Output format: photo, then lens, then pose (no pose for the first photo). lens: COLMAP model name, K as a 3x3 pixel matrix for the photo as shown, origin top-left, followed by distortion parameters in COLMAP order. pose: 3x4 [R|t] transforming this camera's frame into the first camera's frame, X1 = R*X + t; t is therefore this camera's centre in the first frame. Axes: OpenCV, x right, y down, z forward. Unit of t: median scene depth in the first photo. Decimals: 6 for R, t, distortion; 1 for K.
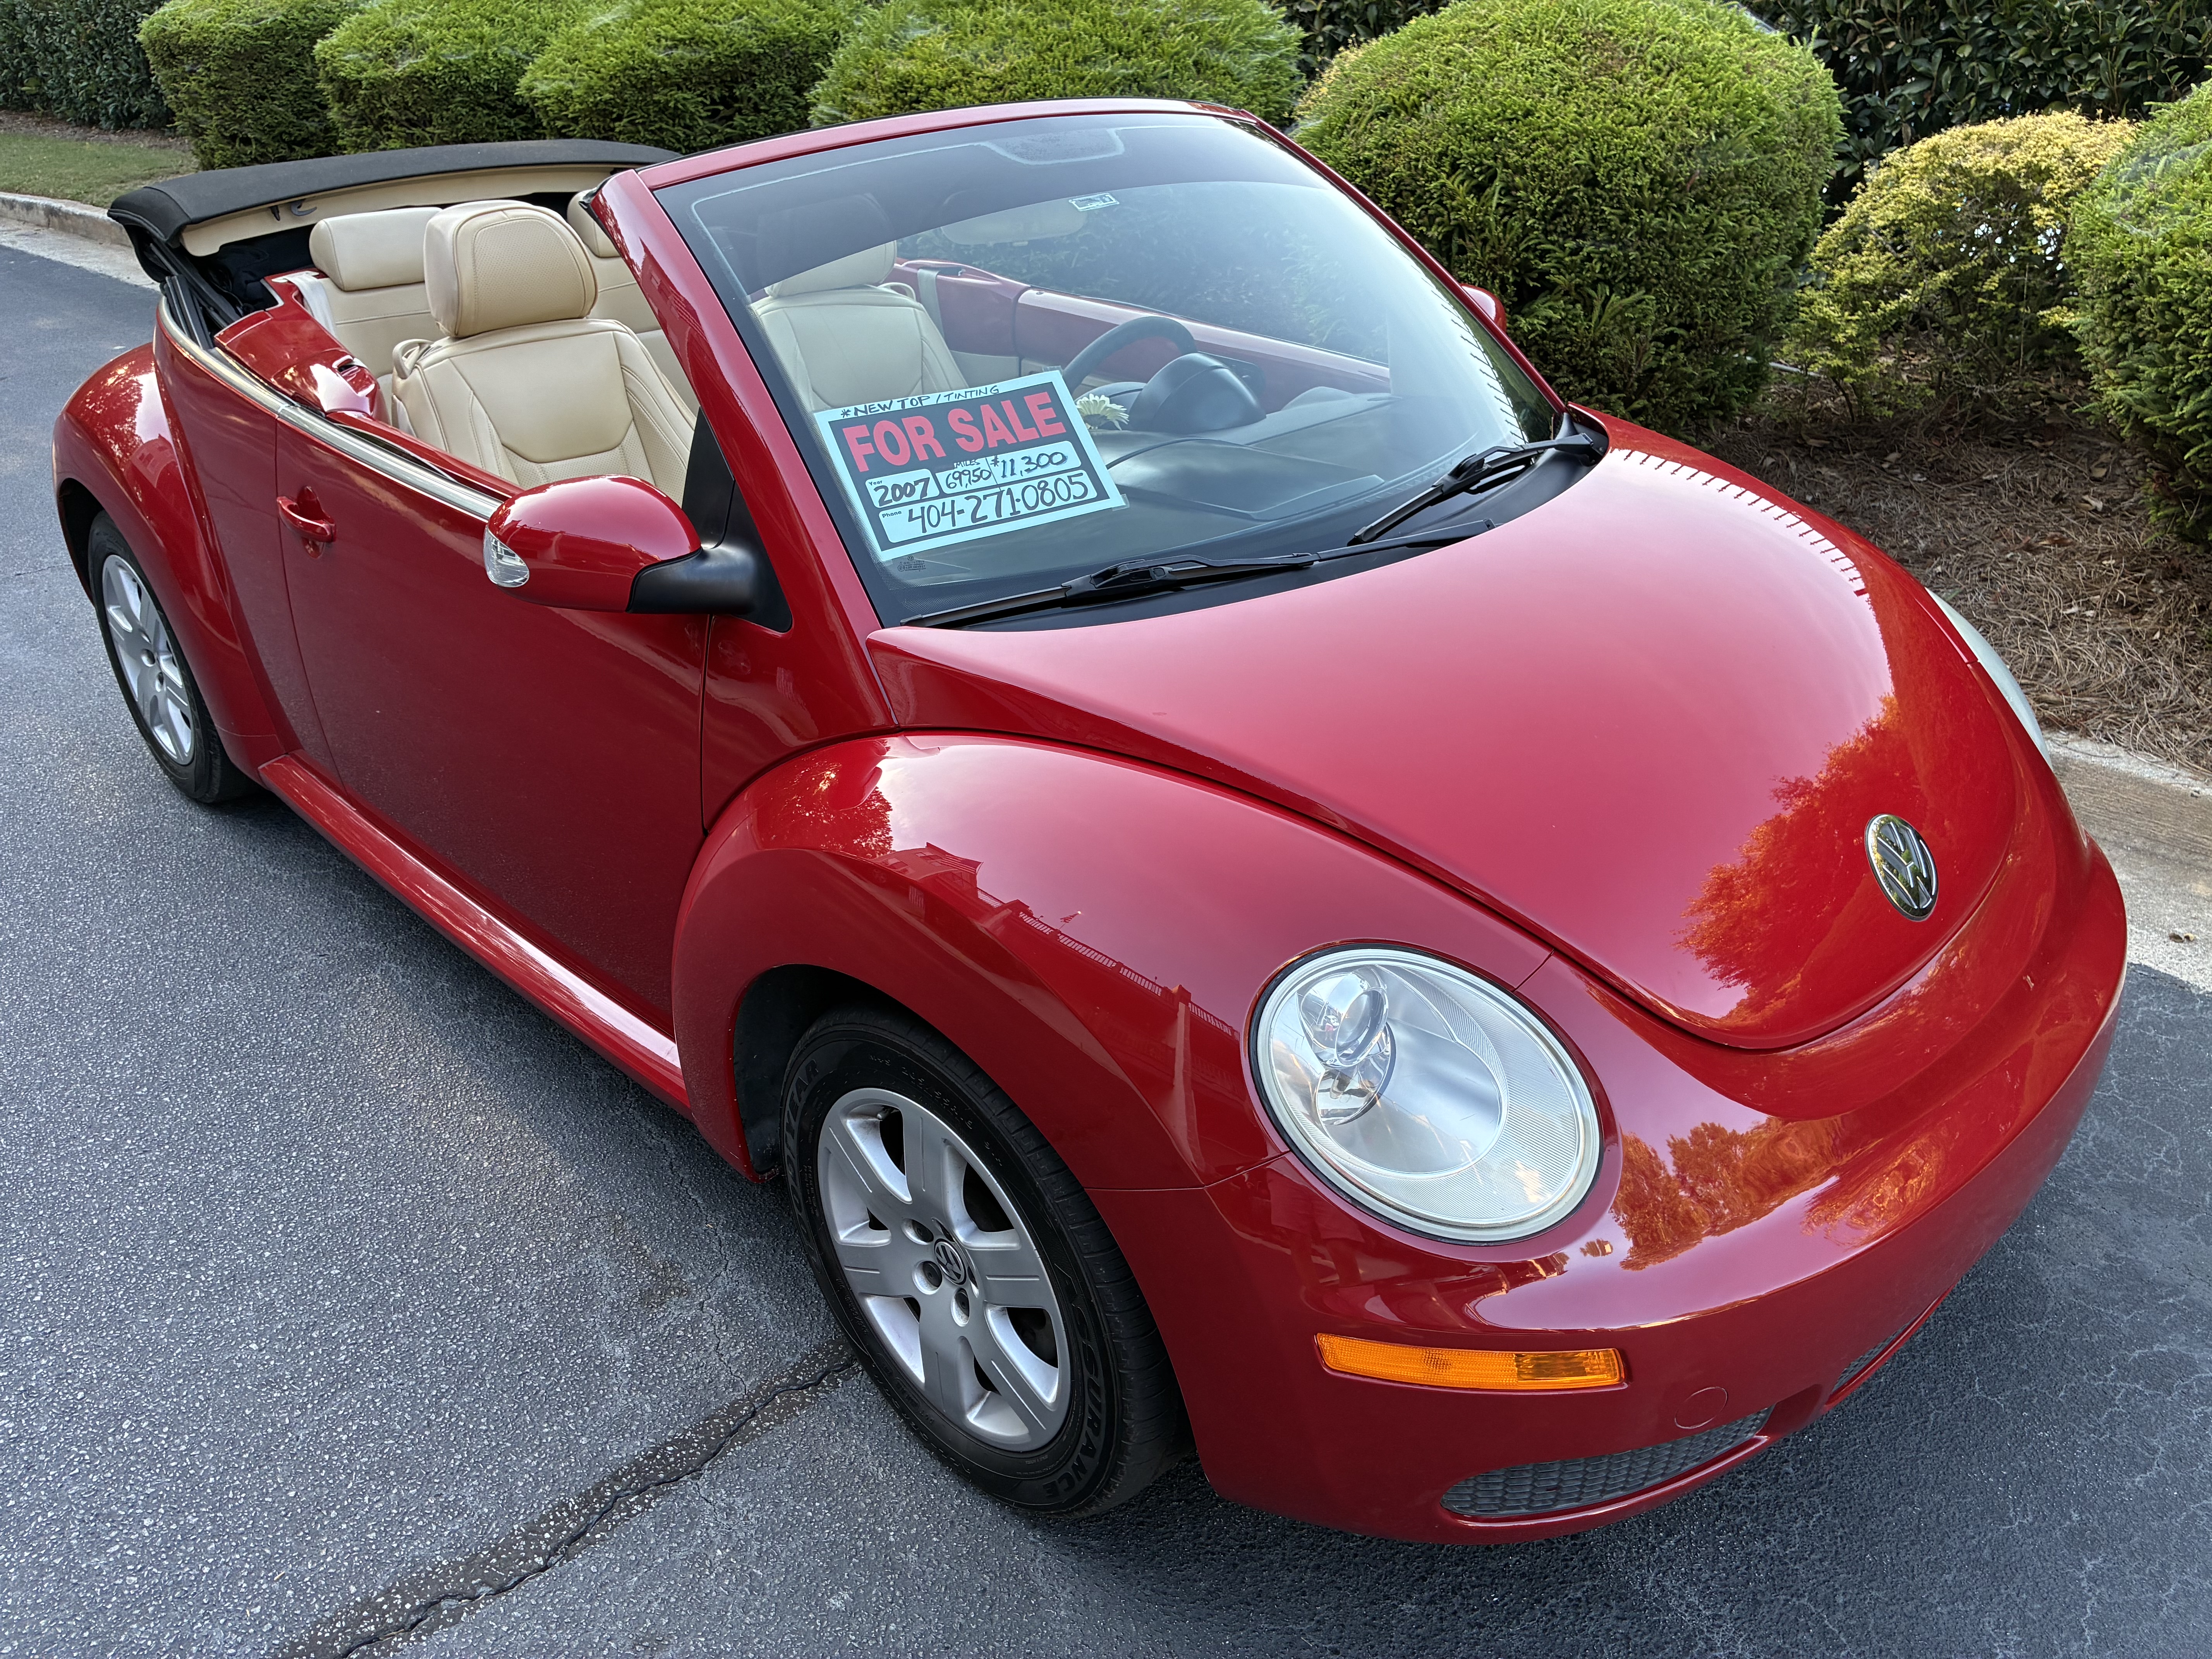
lens RADIAL K [[1678.7, 0, 1121.0], [0, 1678.7, 852.2], [0, 0, 1]] dist [0.039508, -0.049244]
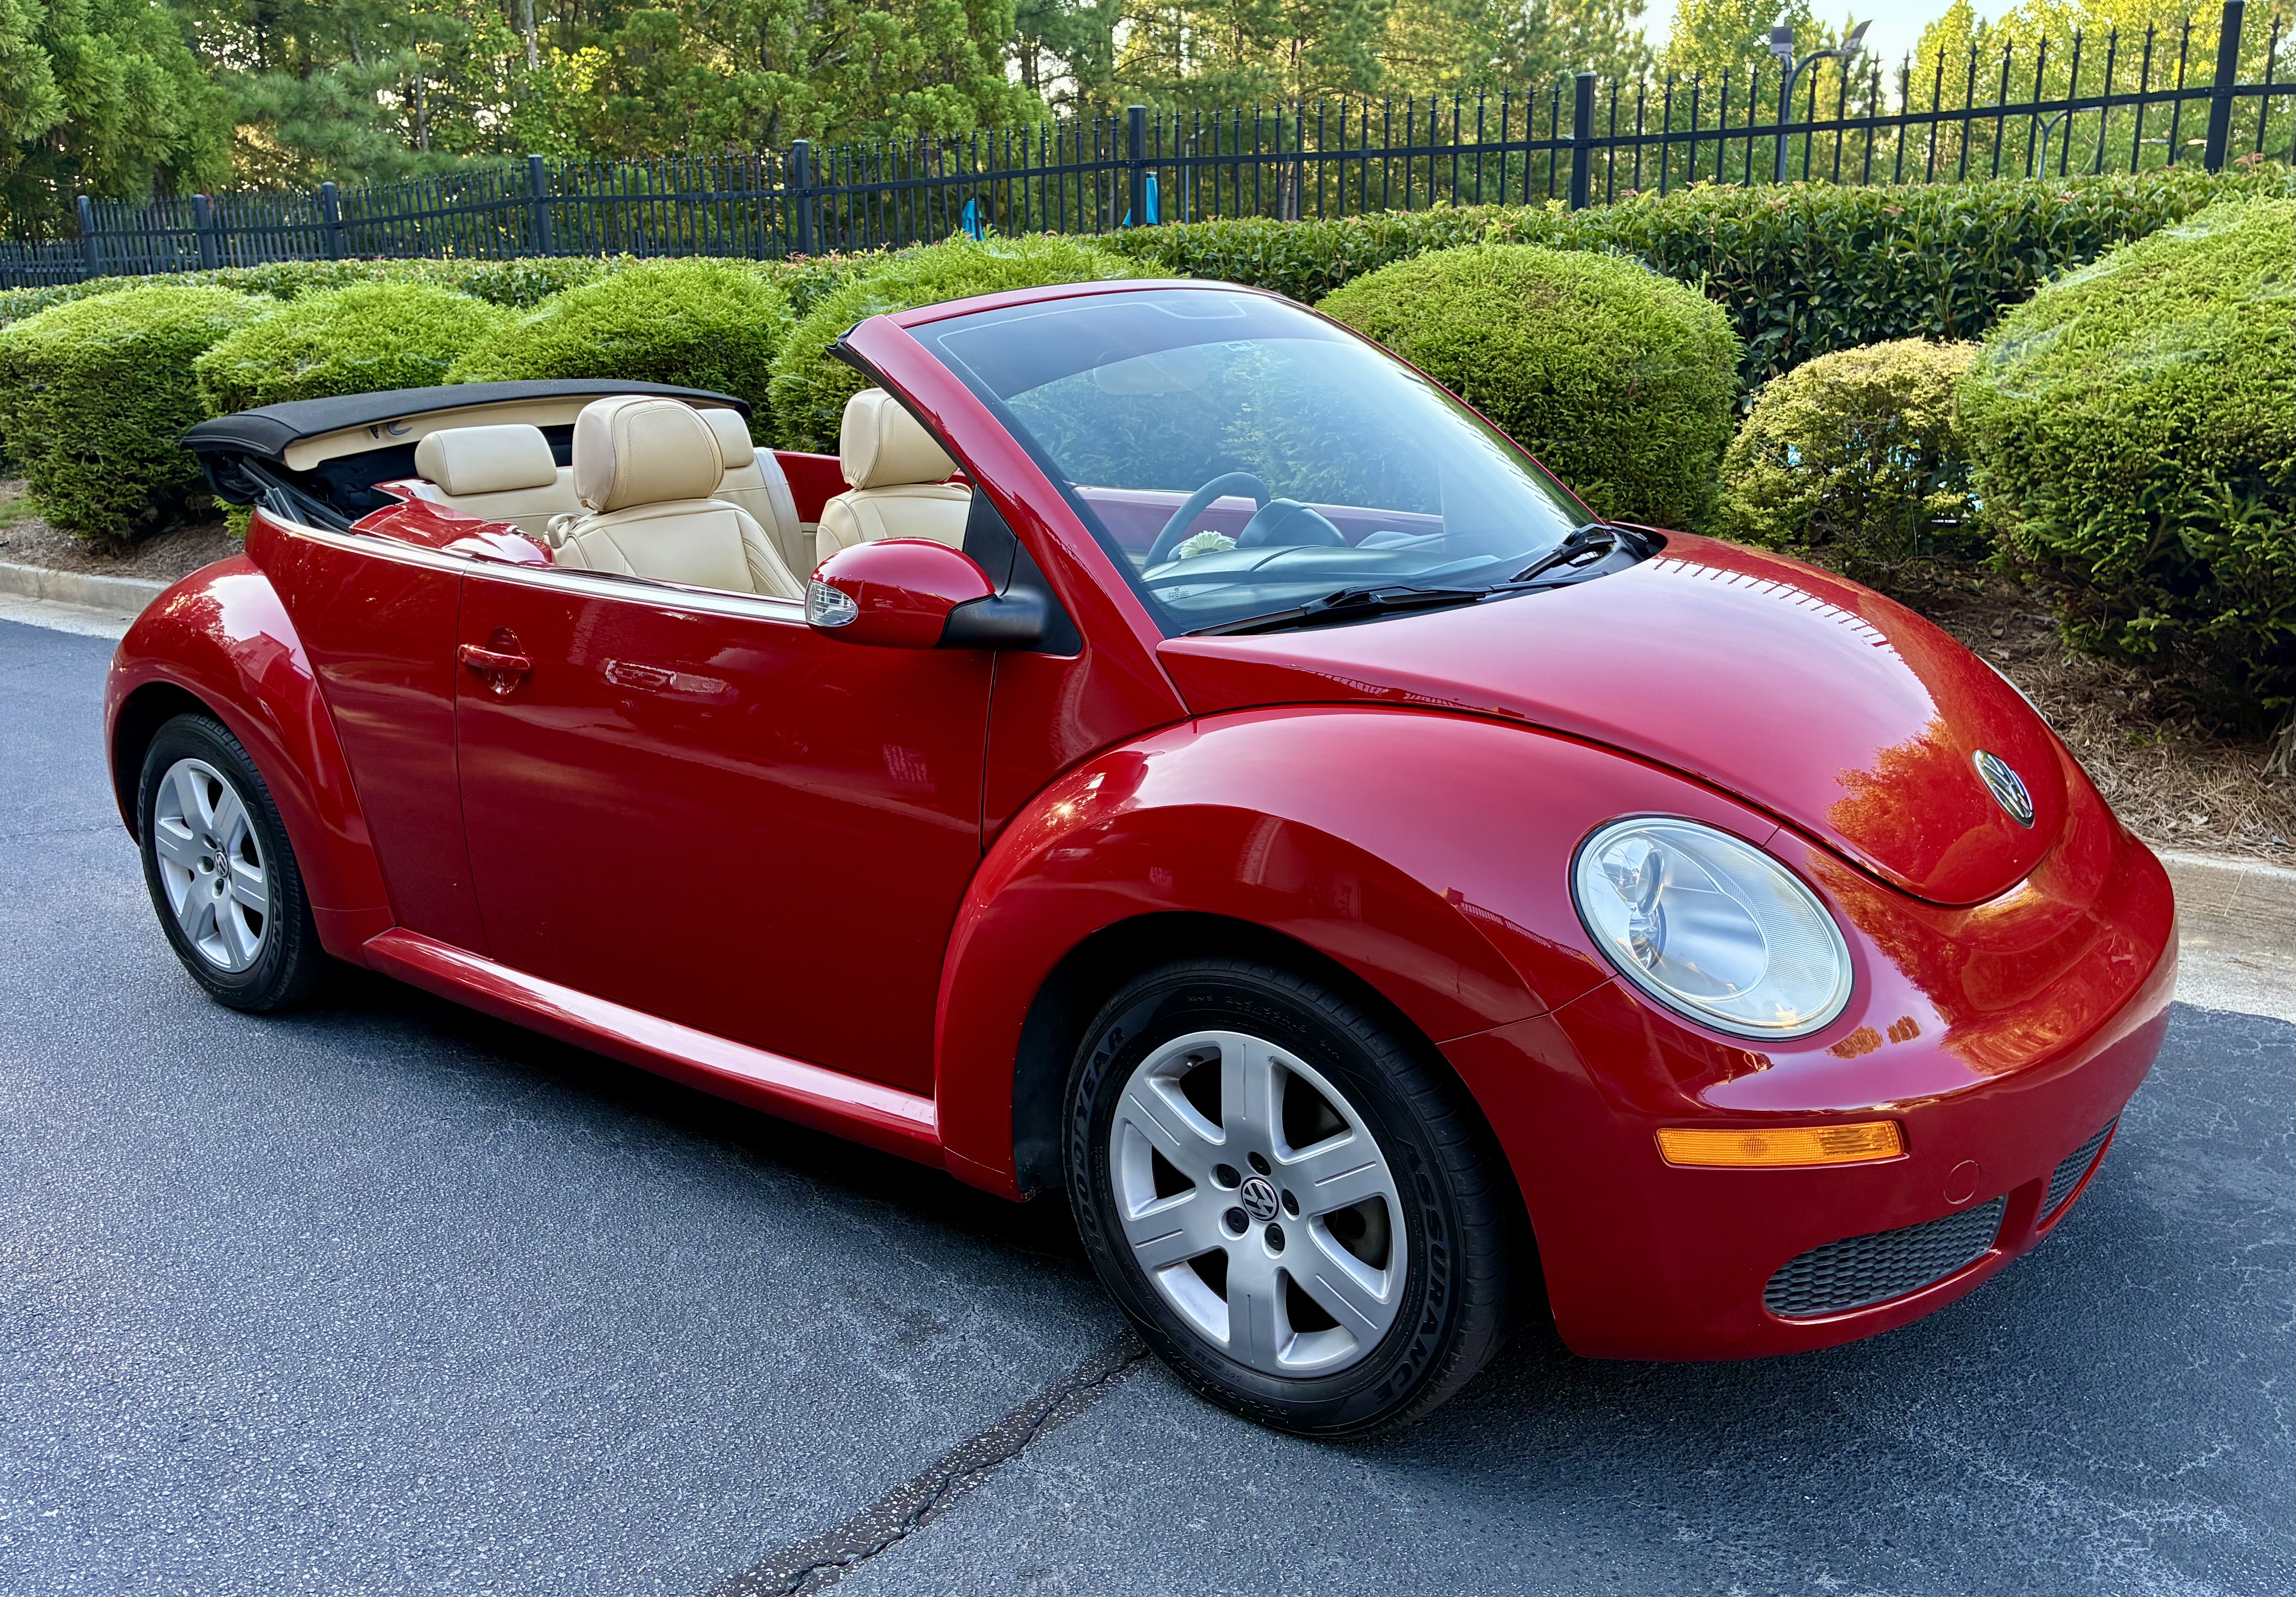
lens RADIAL K [[1833.4, 0, 1204.0], [0, 1833.4, 771.0], [0, 0, 1]] dist [0.014382, 0.007286]
pose [[0.988554, -0.054703, 0.140600, -0.189751], [0.086394, 0.969271, -0.230324, 0.160448], [-0.123680, 0.239835, 0.962903, -0.138671]]
